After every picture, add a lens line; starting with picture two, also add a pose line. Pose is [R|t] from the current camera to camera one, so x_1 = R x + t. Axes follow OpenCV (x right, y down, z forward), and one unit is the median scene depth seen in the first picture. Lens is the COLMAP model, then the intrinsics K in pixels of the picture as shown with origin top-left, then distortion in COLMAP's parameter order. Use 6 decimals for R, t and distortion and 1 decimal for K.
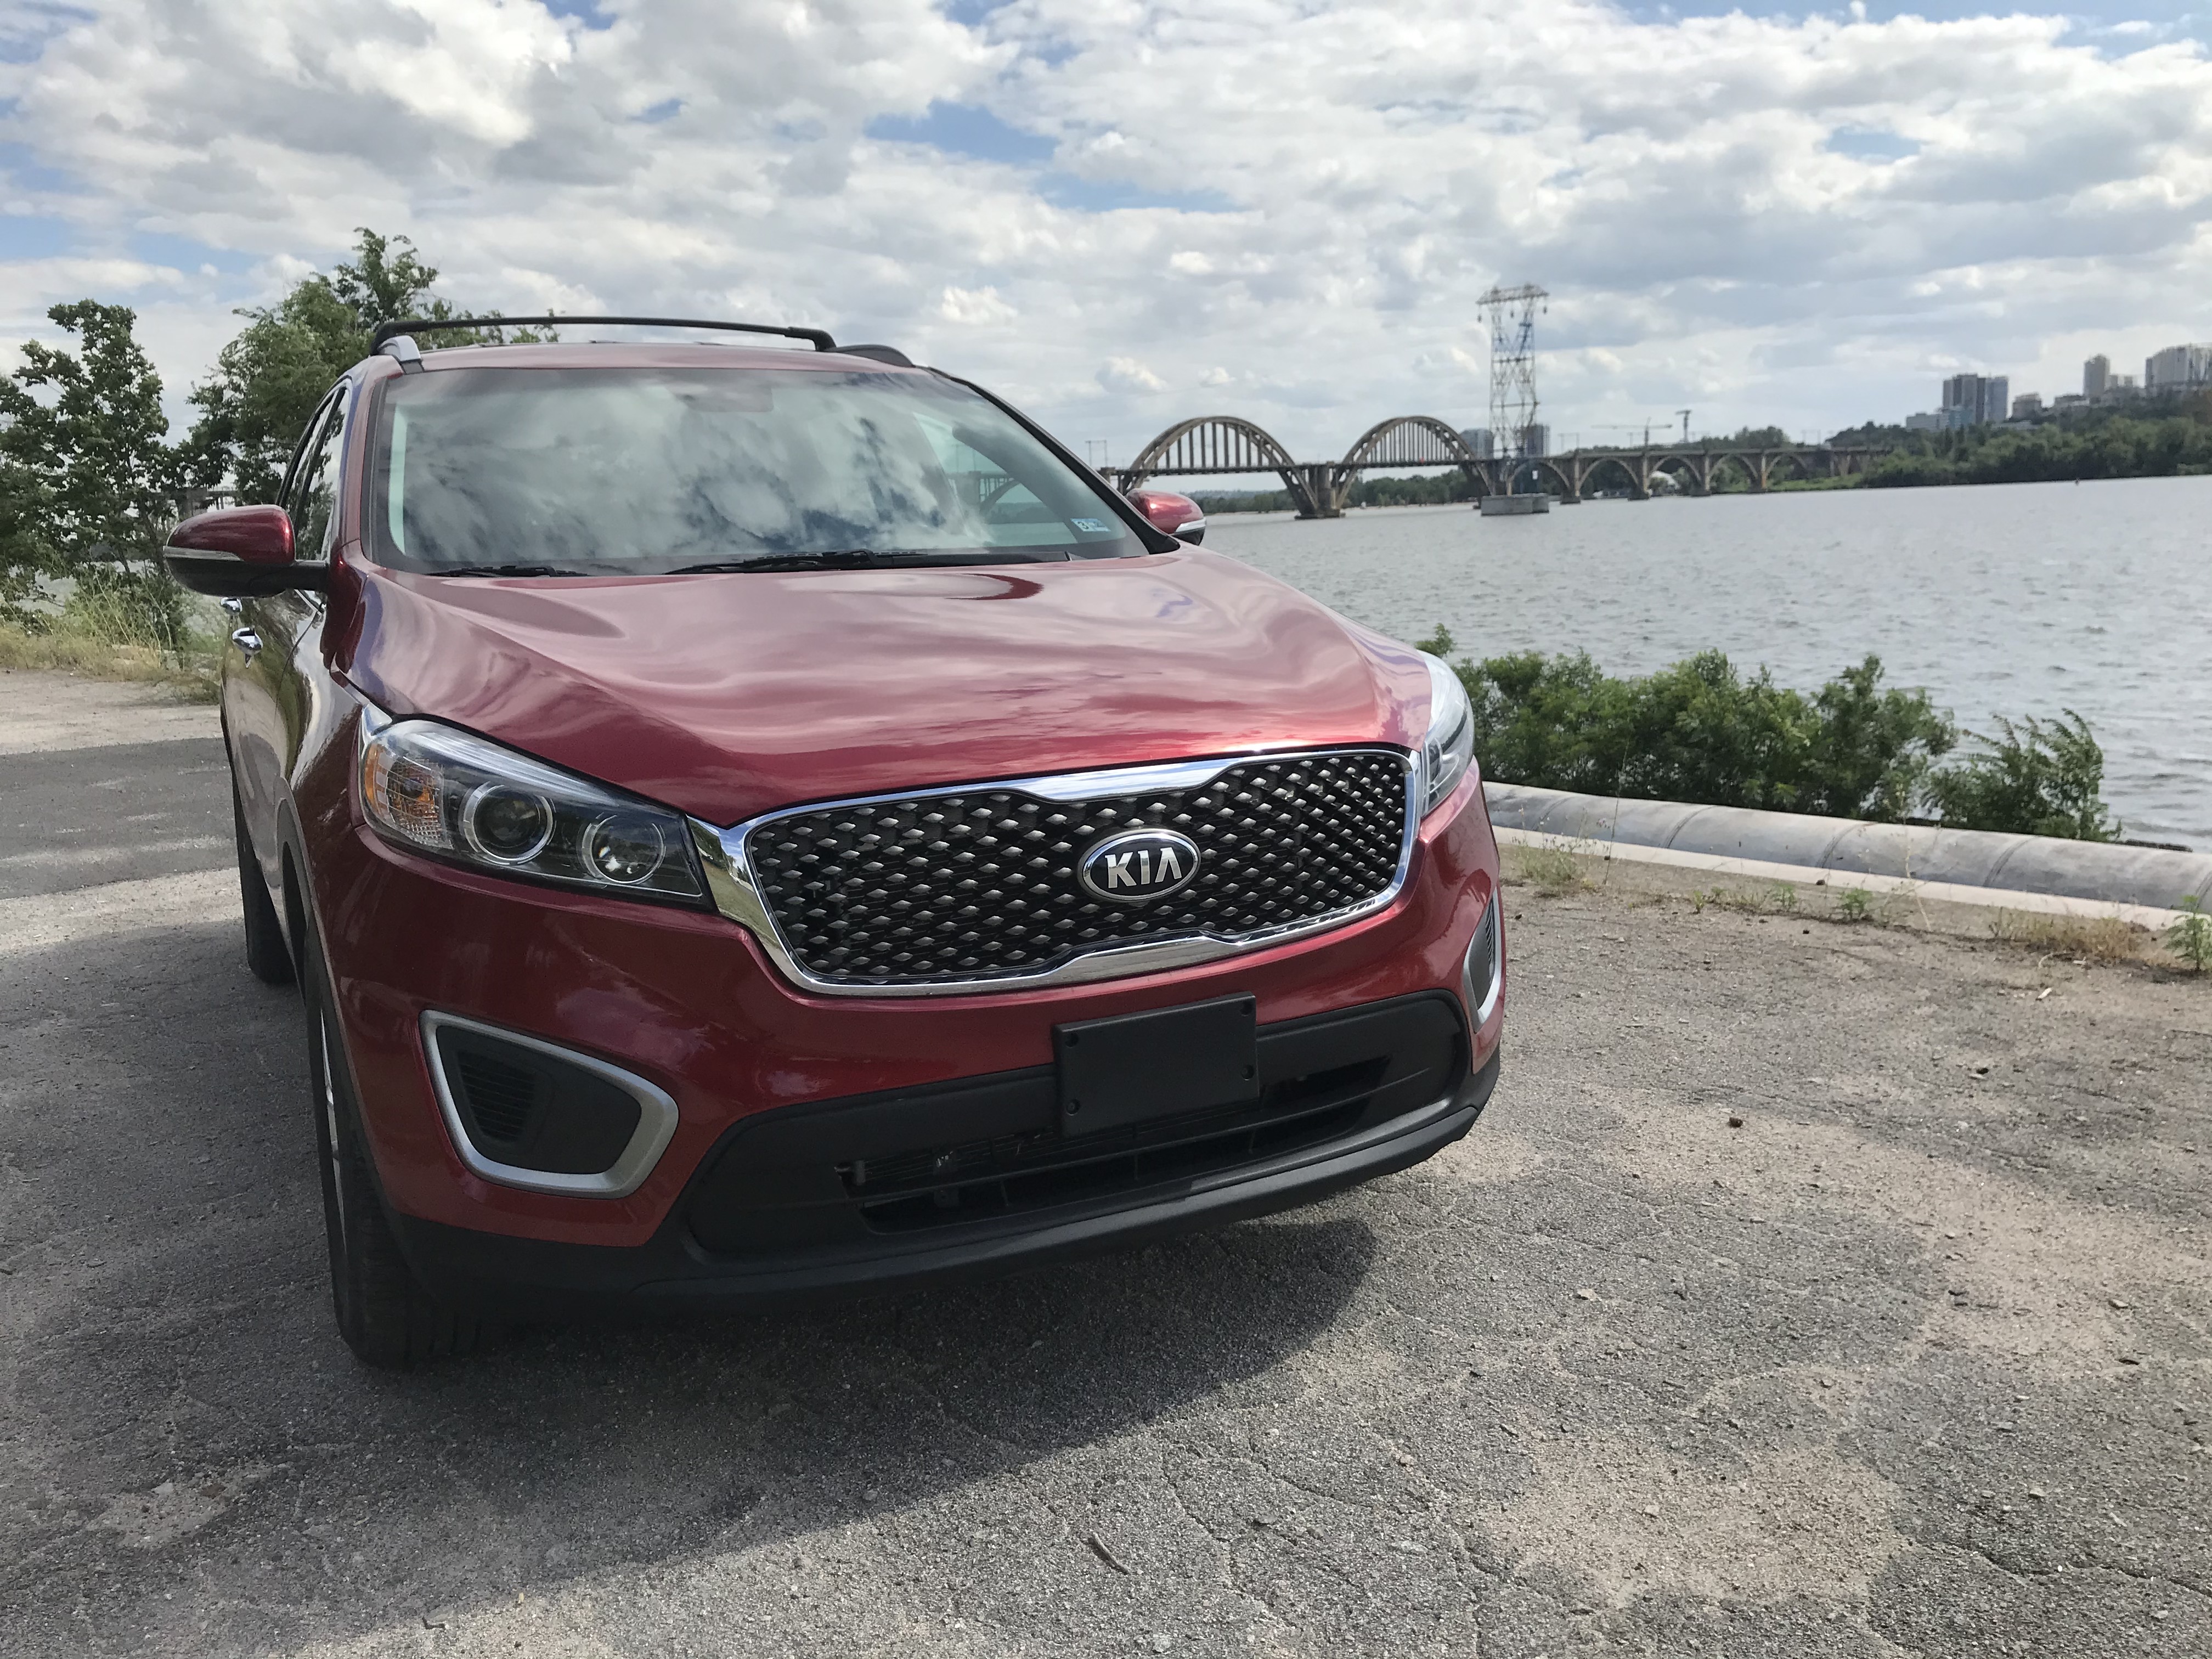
lens RADIAL K [[1831.3, 0, 1098.4], [0, 1831.3, 786.2], [0, 0, 1]] dist [0.015798, -0.000341]
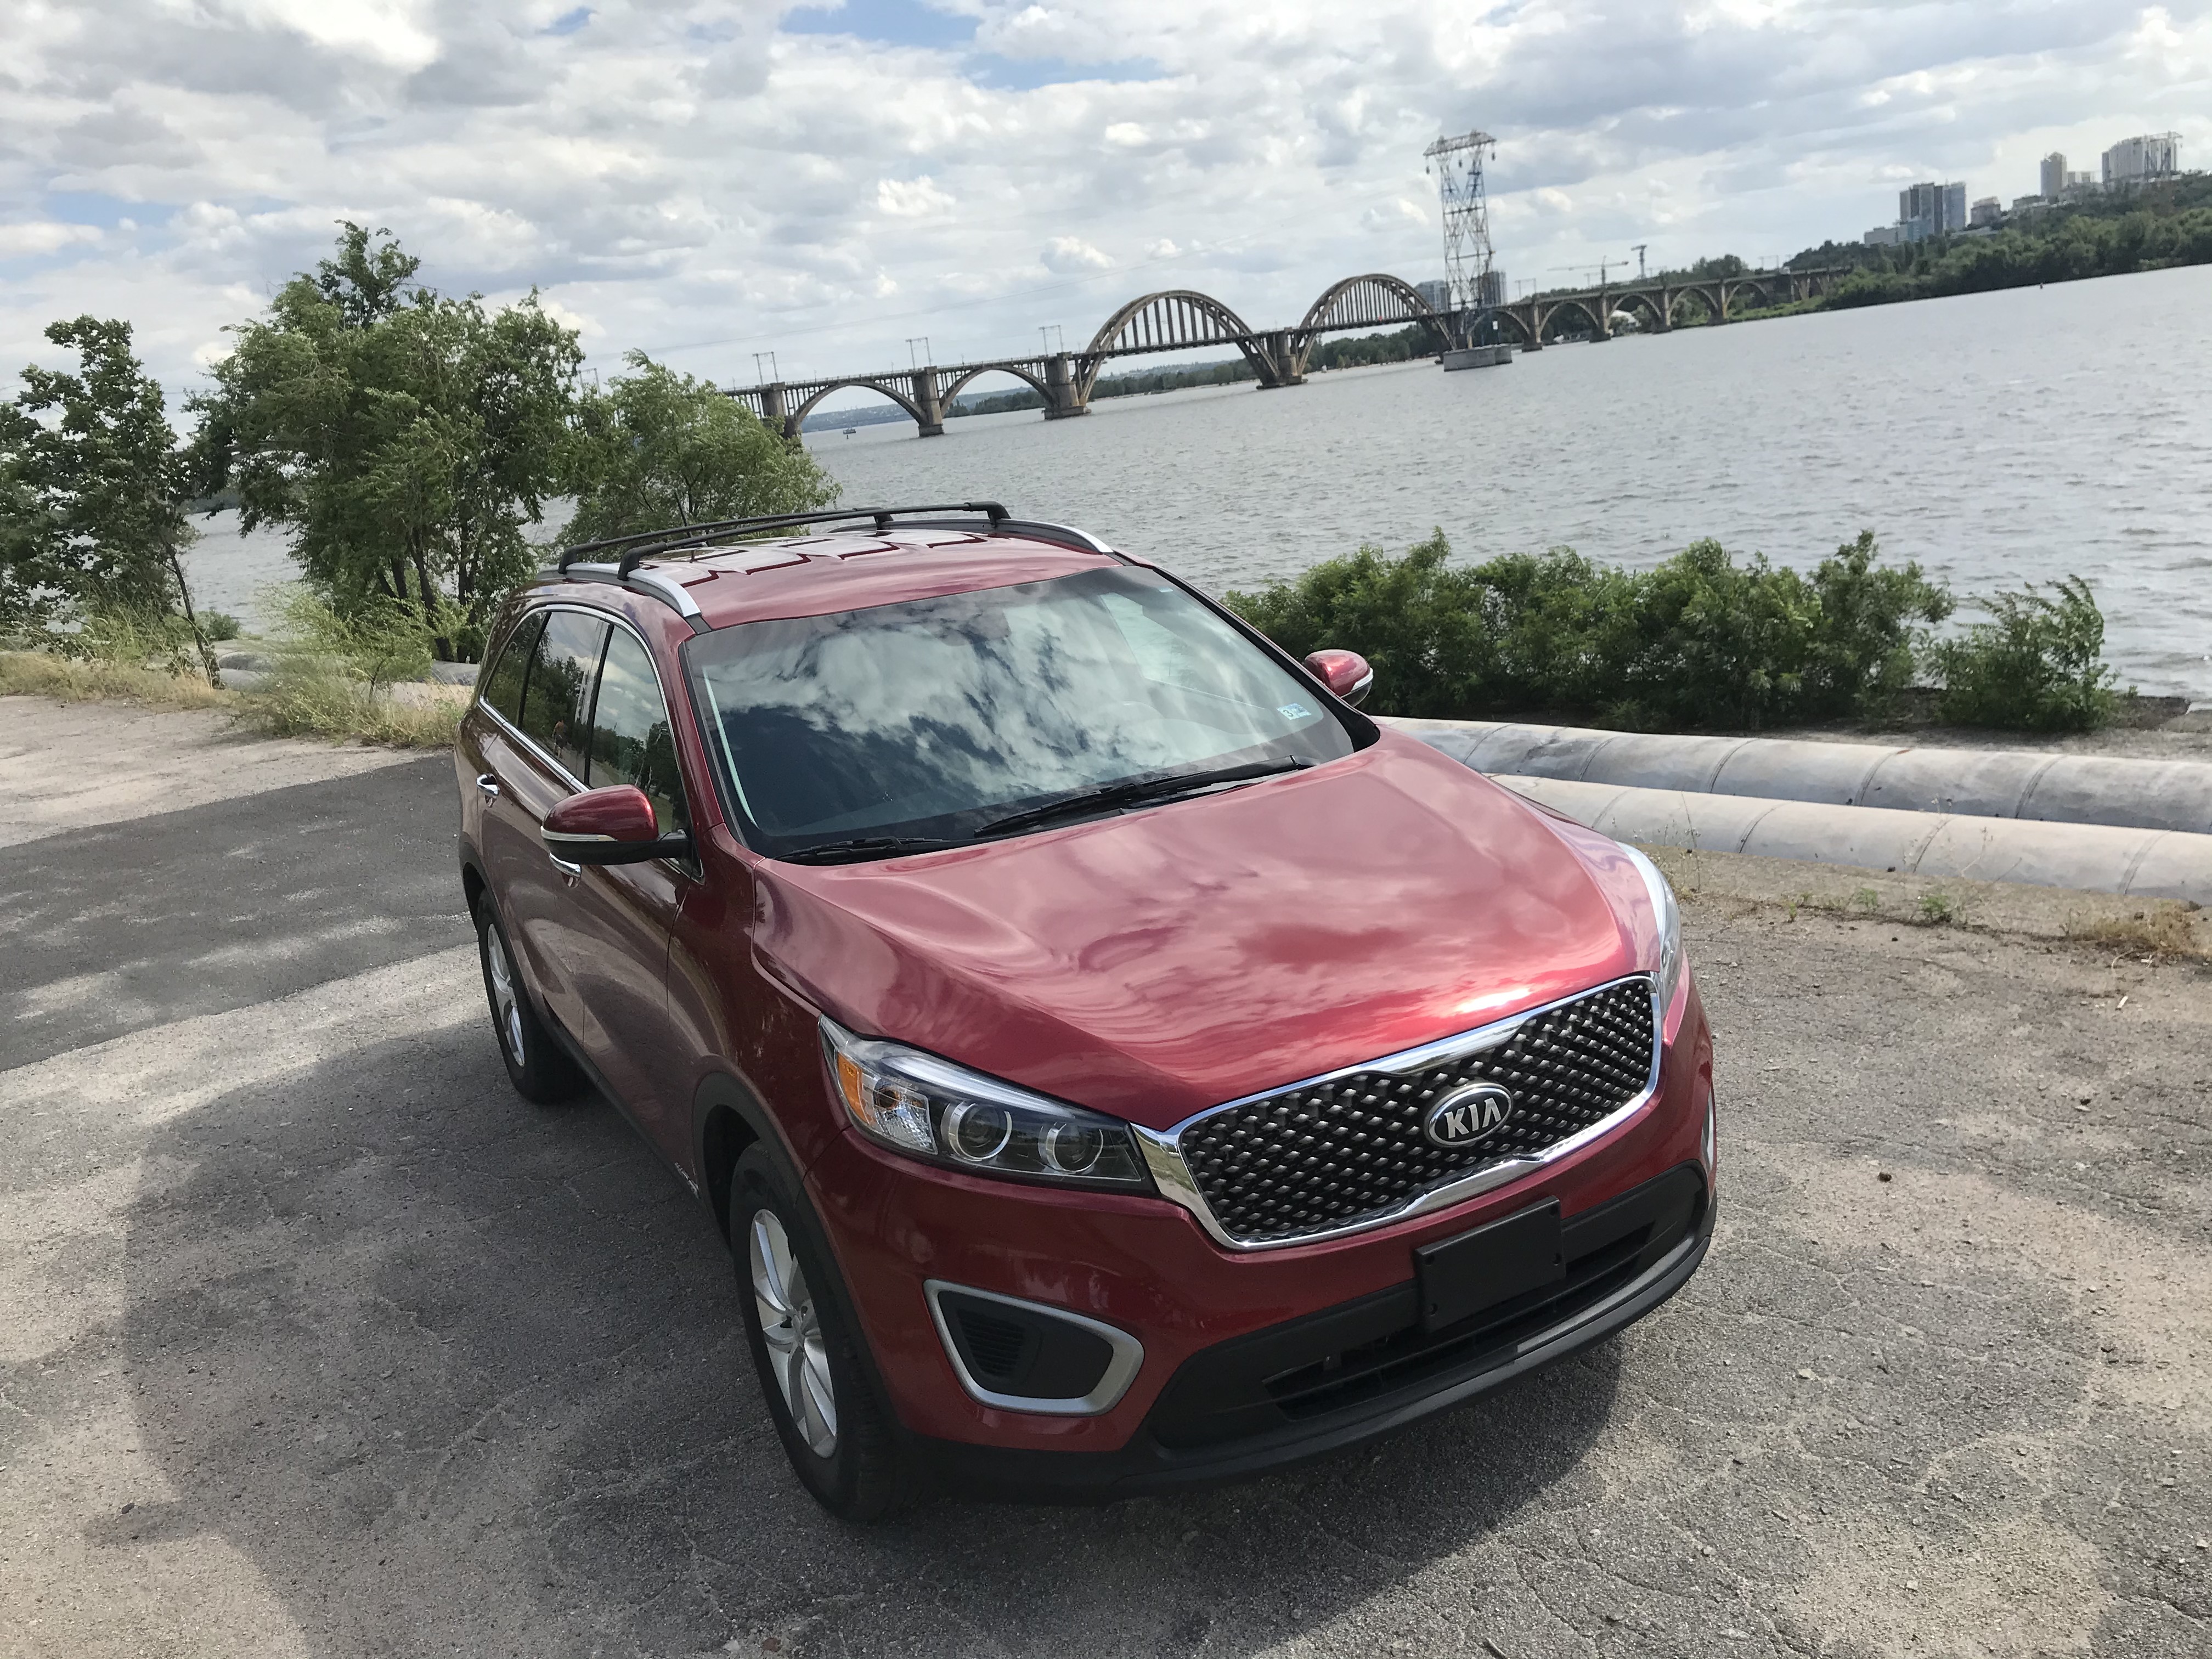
lens RADIAL K [[1831.3, 0, 1092.7], [0, 1831.3, 768.0], [0, 0, 1]] dist [0.015798, -0.000341]
pose [[0.996534, -0.083168, 0.001628, -0.193352], [0.082981, 0.995283, 0.050261, -0.246990], [-0.005800, -0.049952, 0.998735, -0.224600]]
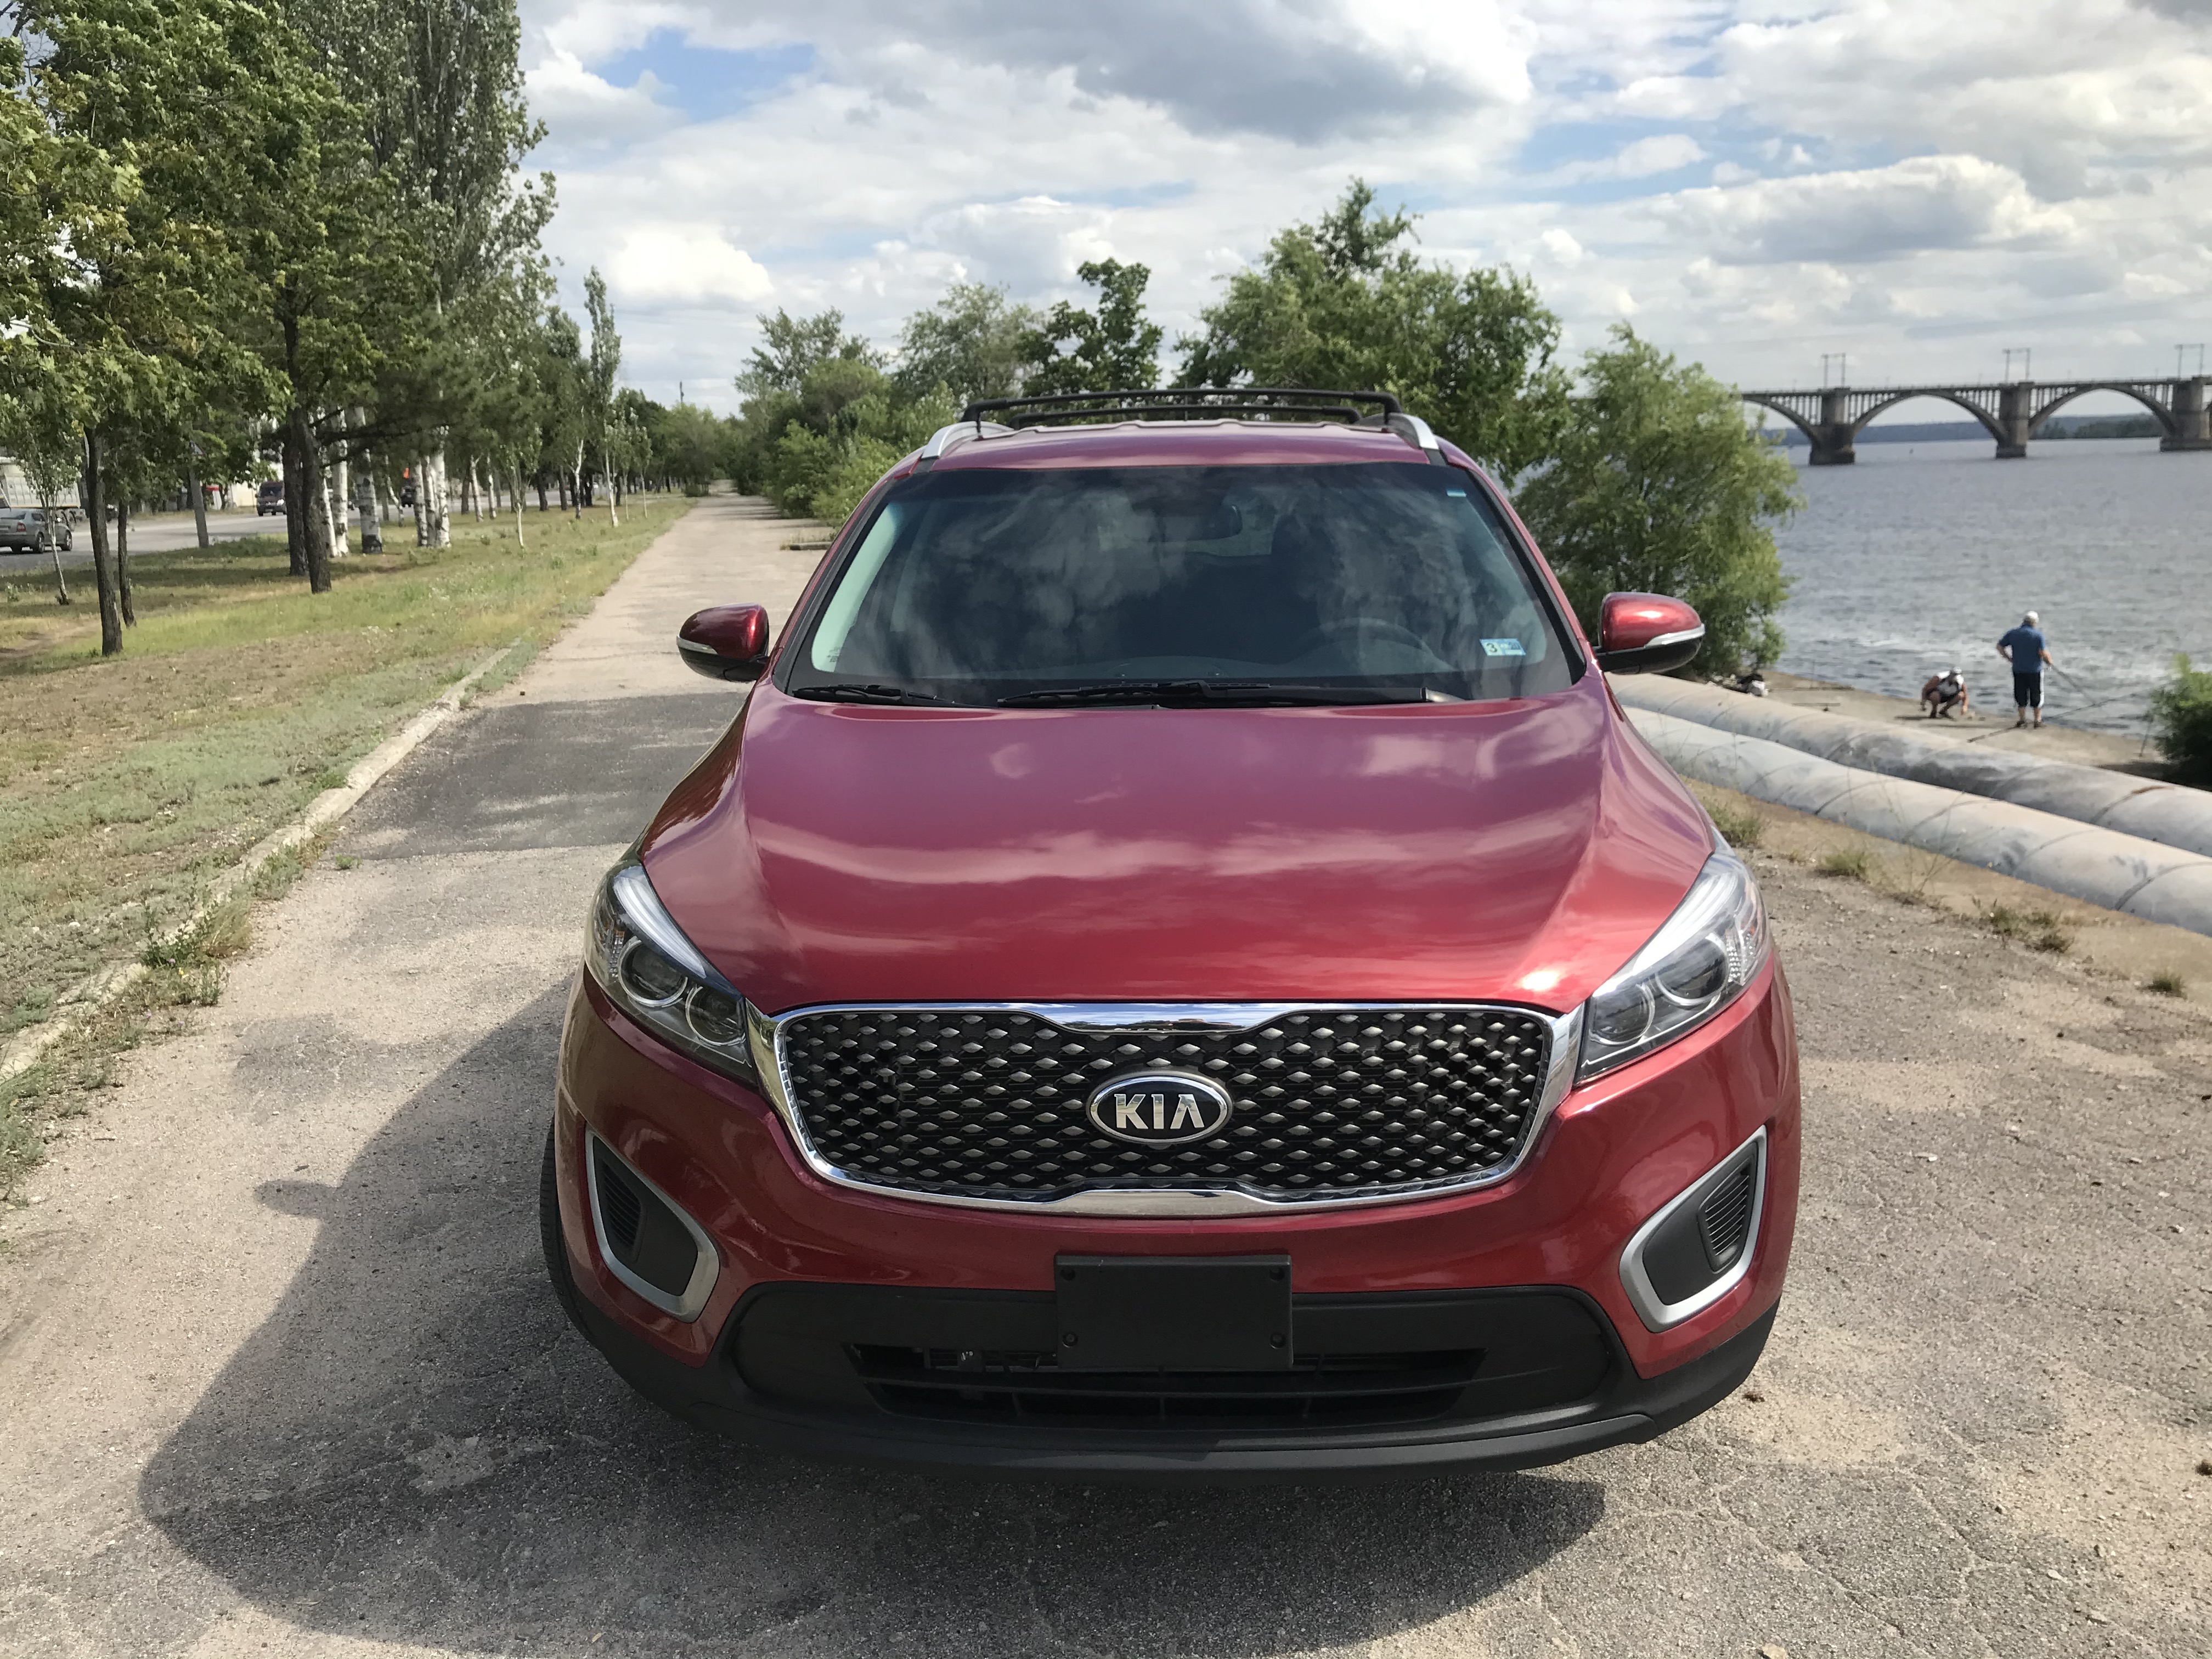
lens RADIAL K [[1831.3, 0, 1111.0], [0, 1831.3, 779.3], [0, 0, 1]] dist [0.015798, -0.000341]
pose [[0.868163, 0.100516, -0.485993, 0.402834], [-0.080703, 0.994833, 0.061591, -0.166820], [0.489673, -0.014250, 0.871790, 0.116827]]
